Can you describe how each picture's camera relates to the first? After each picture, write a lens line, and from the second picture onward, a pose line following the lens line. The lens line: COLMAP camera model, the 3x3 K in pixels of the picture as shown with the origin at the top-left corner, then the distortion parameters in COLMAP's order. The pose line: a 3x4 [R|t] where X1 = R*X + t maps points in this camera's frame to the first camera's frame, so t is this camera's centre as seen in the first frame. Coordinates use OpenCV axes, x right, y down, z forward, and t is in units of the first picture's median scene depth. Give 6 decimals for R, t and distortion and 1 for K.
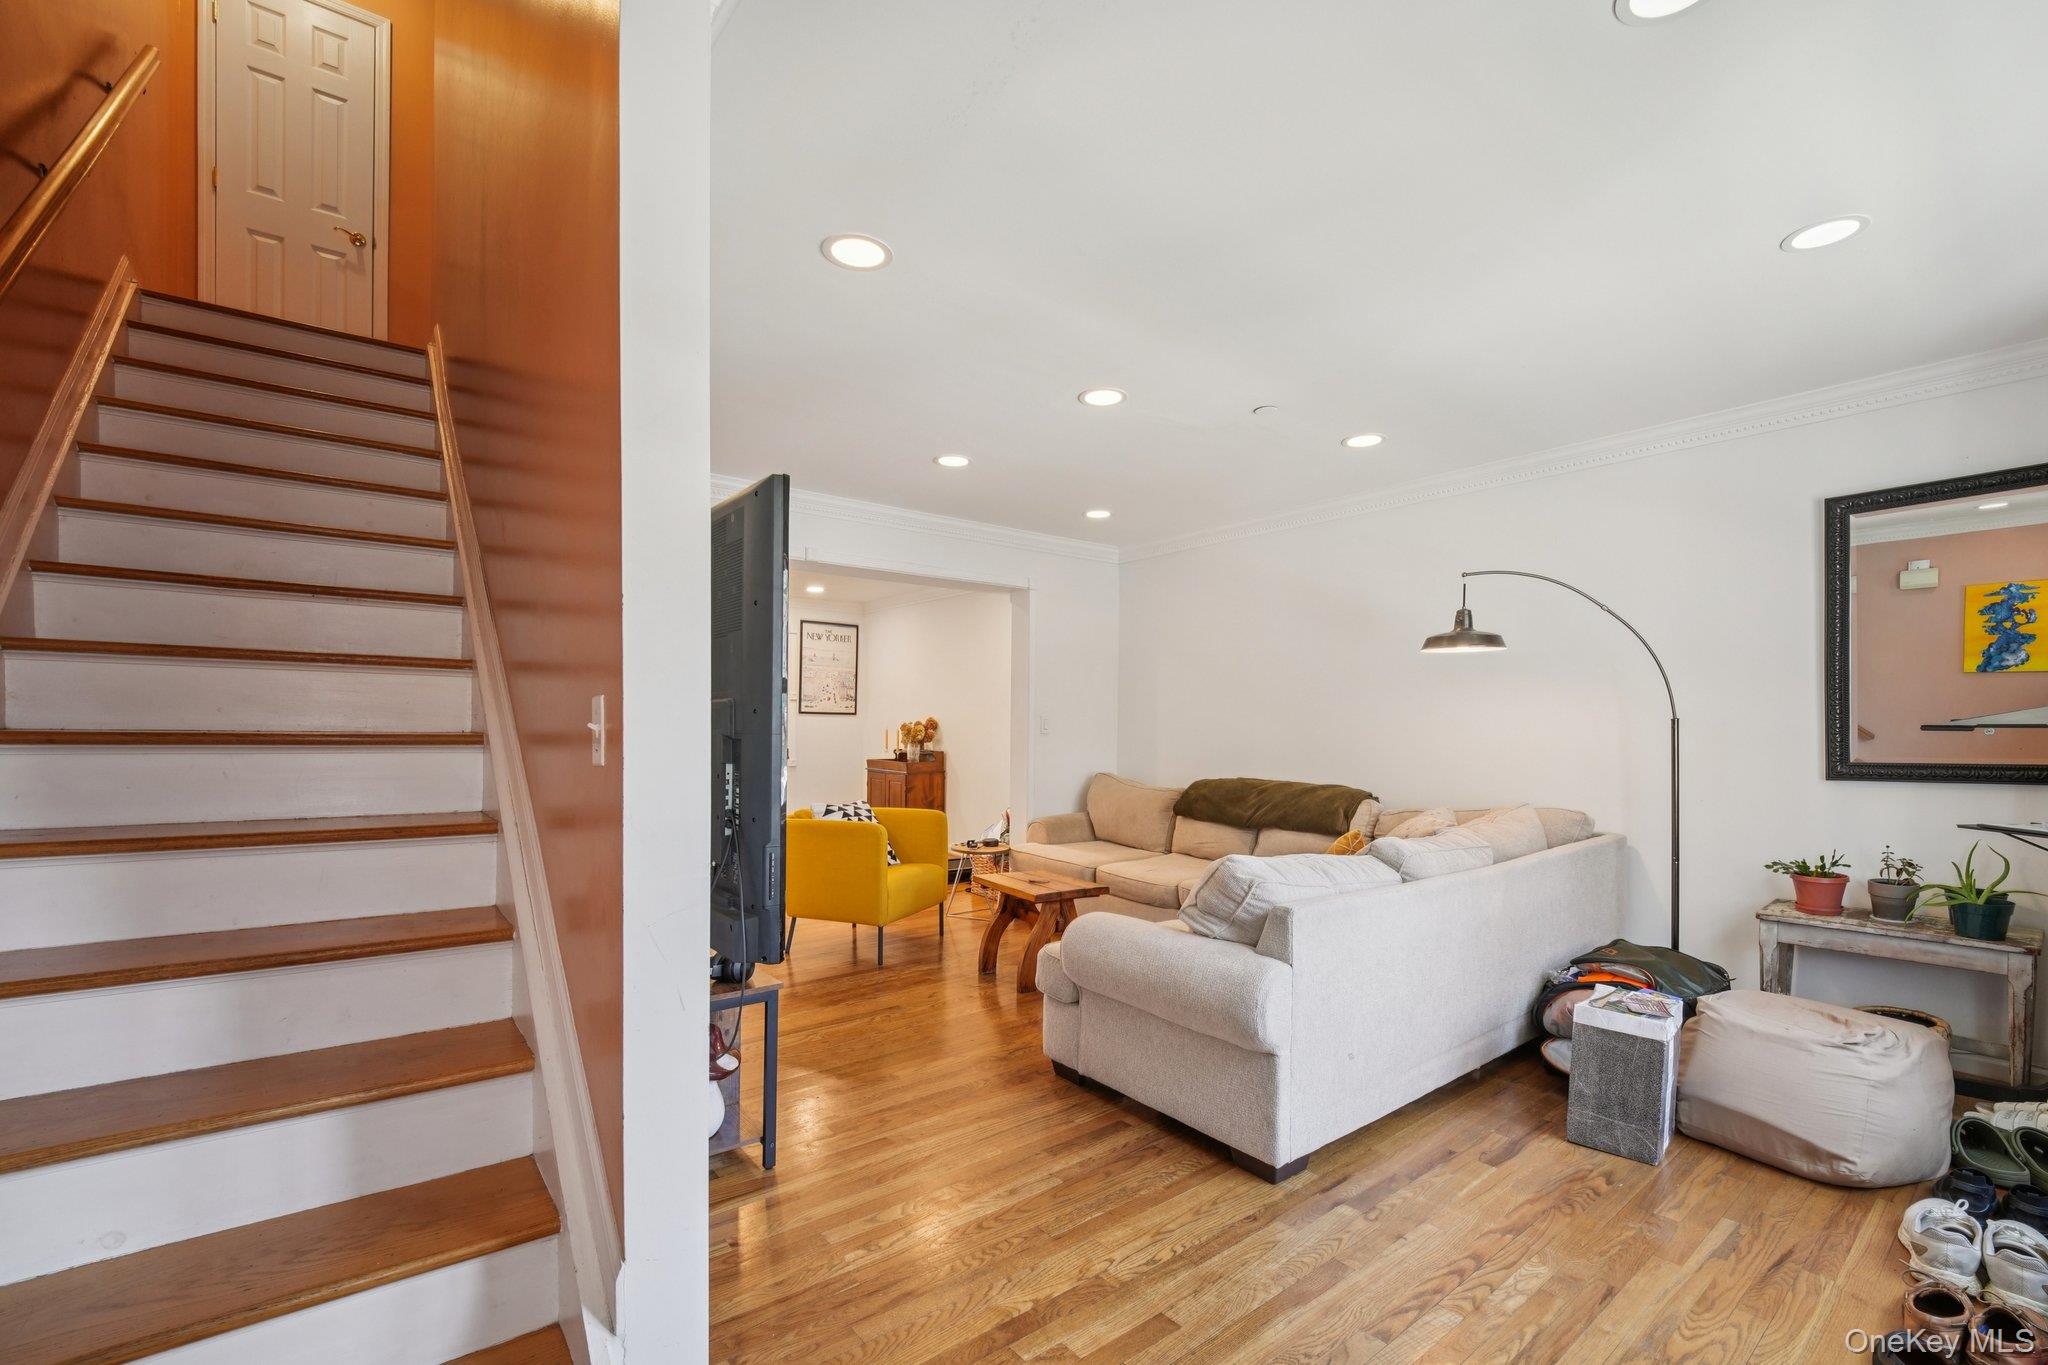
lens RADIAL K [[870.9, 0, 1027.8], [0, 870.9, 724.9], [0, 0, 1]] dist [0.095464, -0.000018]
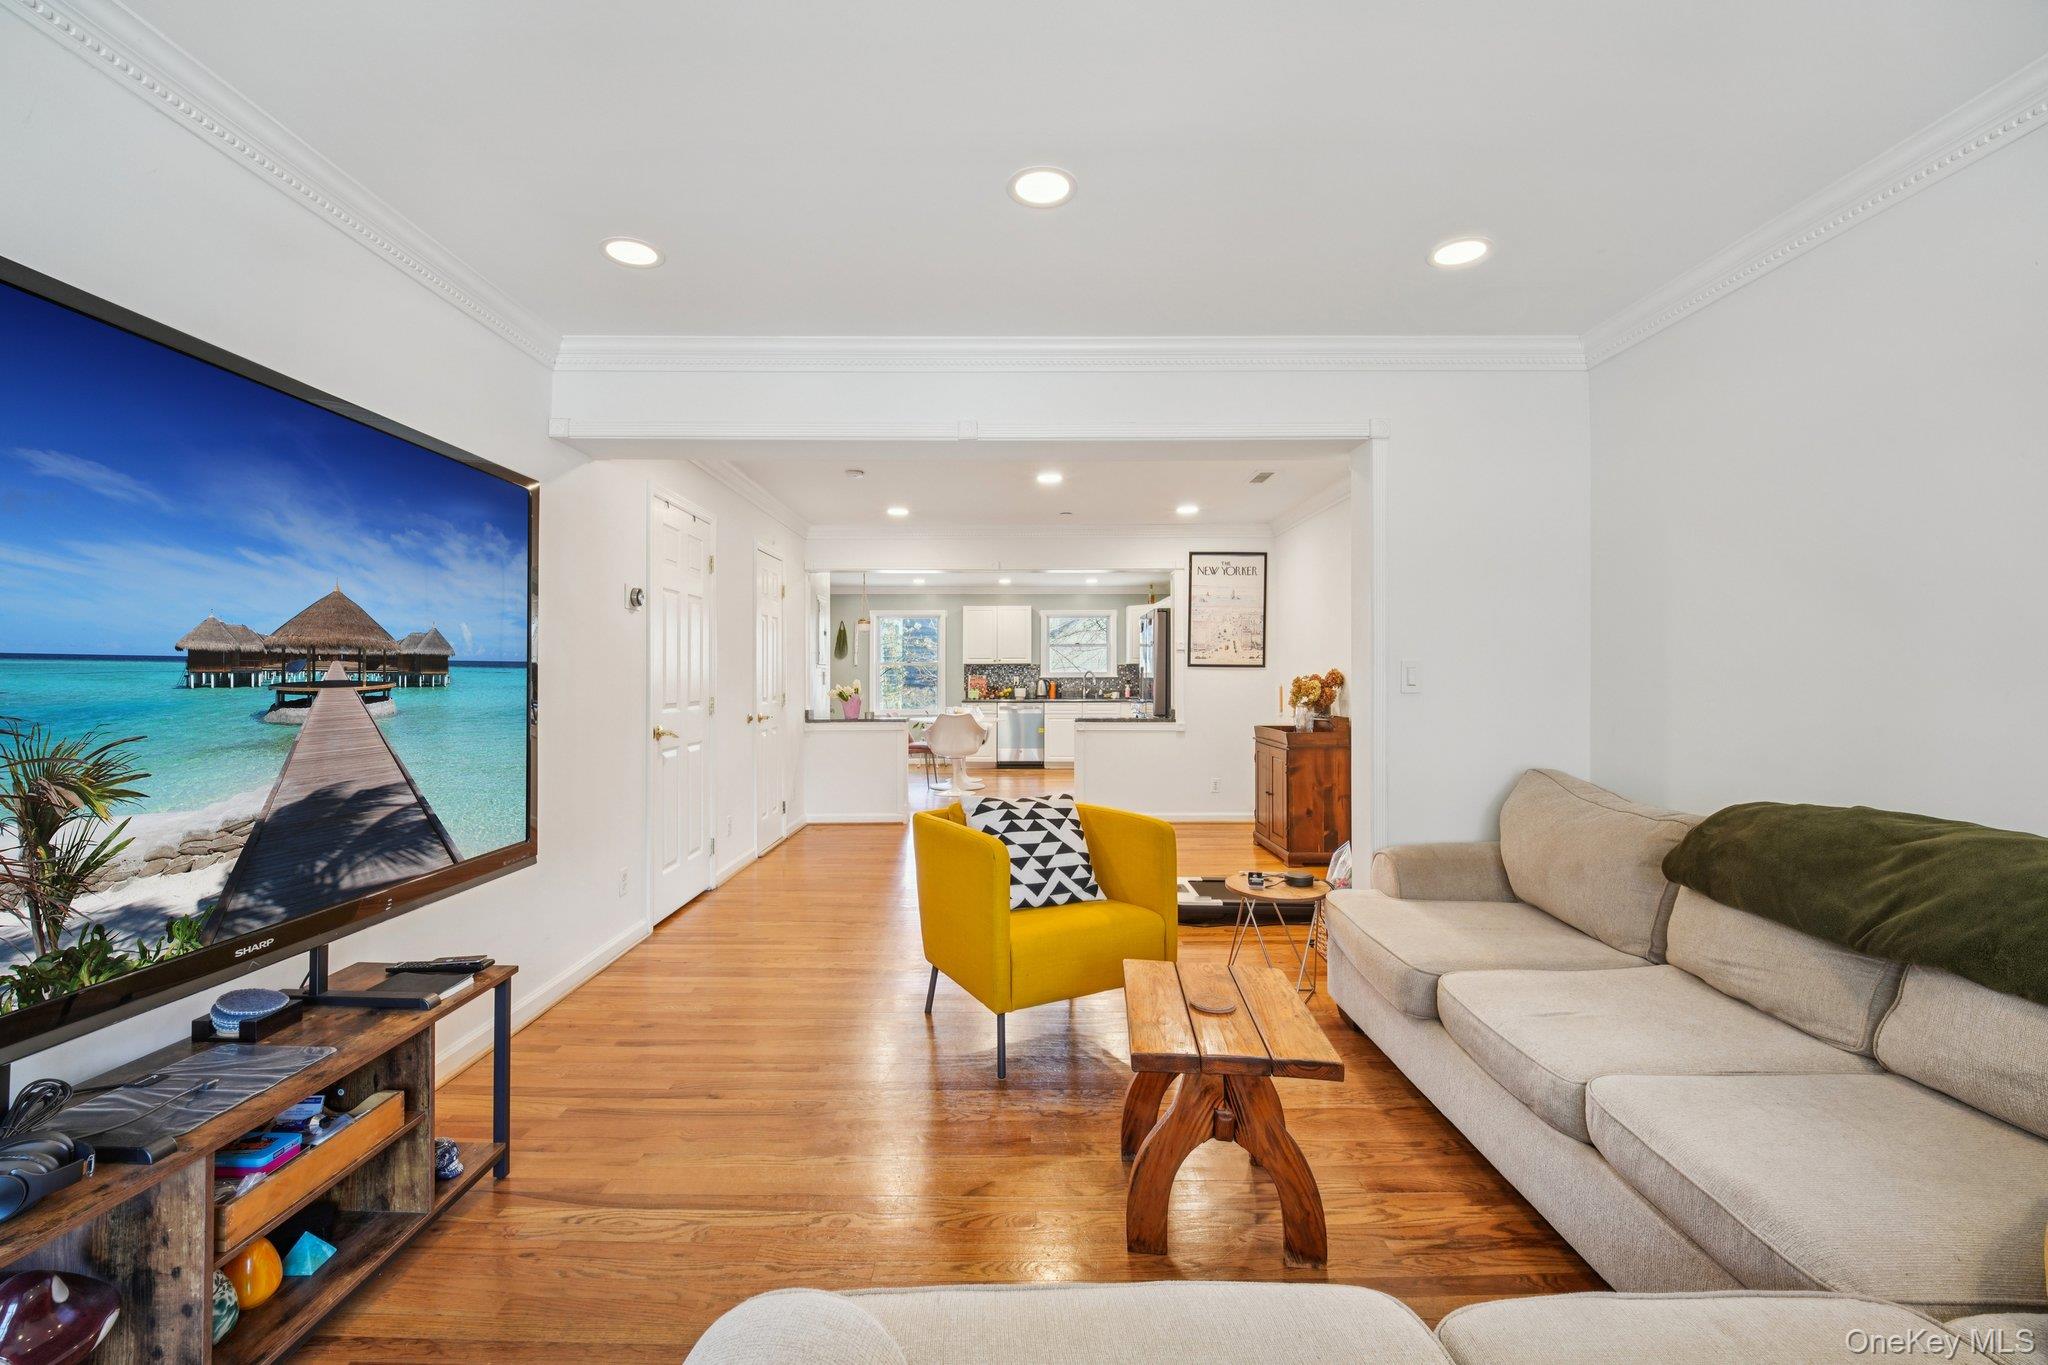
lens RADIAL K [[860.1, 0, 1025.2], [0, 860.1, 665.8], [0, 0, 1]] dist [0.026336, -0.022084]
pose [[0.792370, -0.015194, -0.609852, 0.182523], [0.003605, 0.999789, -0.020225, 0.003226], [0.610030, 0.013827, 0.792257, 0.464810]]
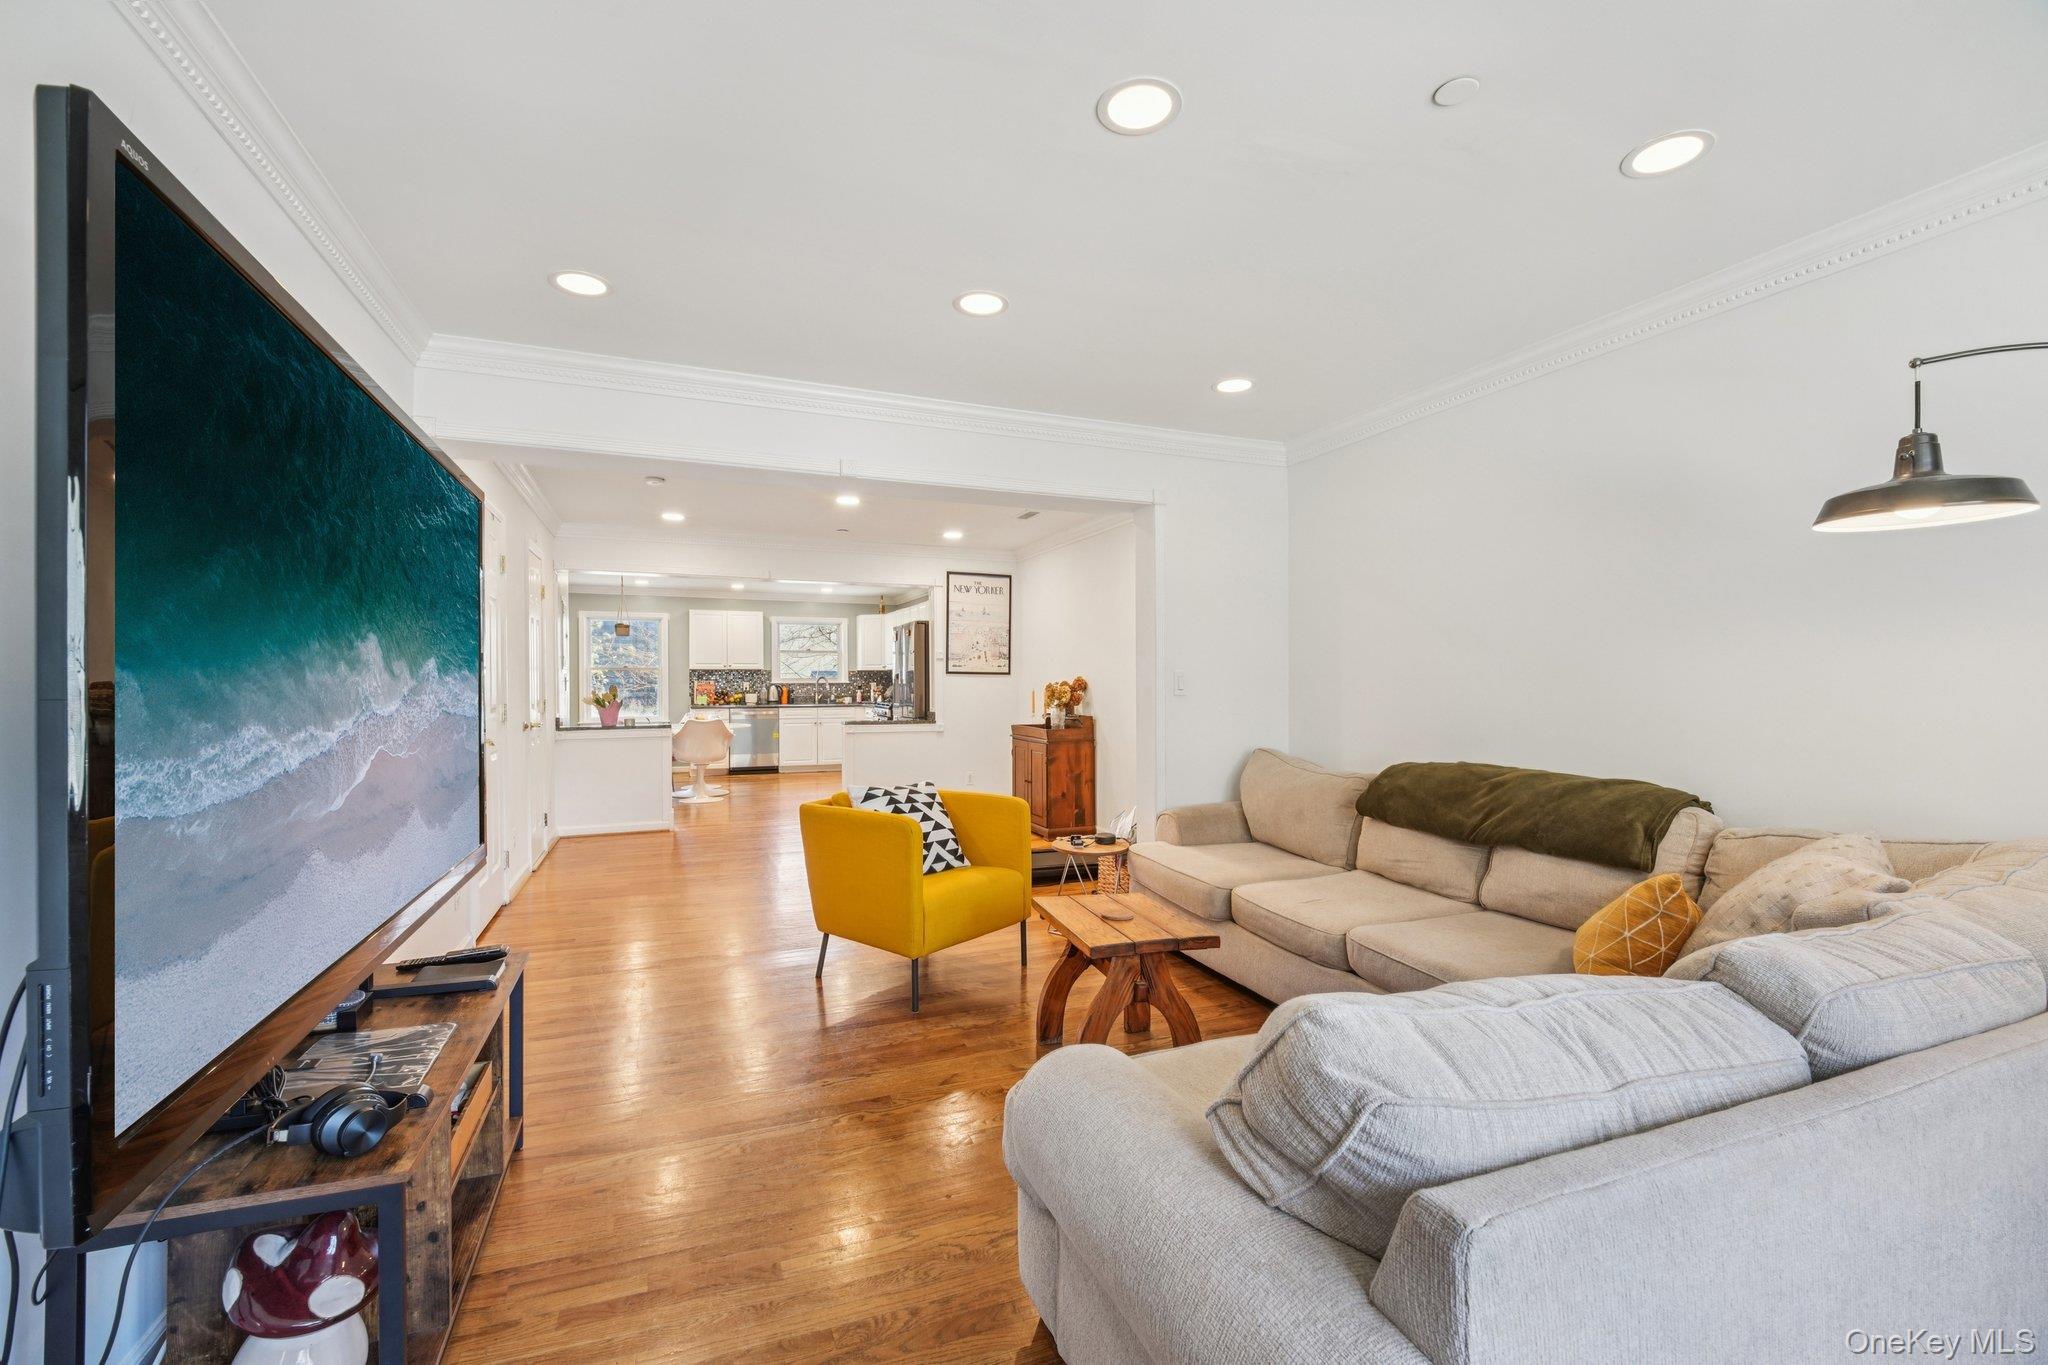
lens RADIAL K [[851.8, 0, 1021.6], [0, 851.8, 675.1], [0, 0, 1]] dist [0.039316, -0.032844]
pose [[0.960674, -0.008605, -0.277546, 0.103680], [0.004885, 0.999889, -0.014092, 0.002304], [0.277637, 0.012183, 0.960609, 0.287645]]
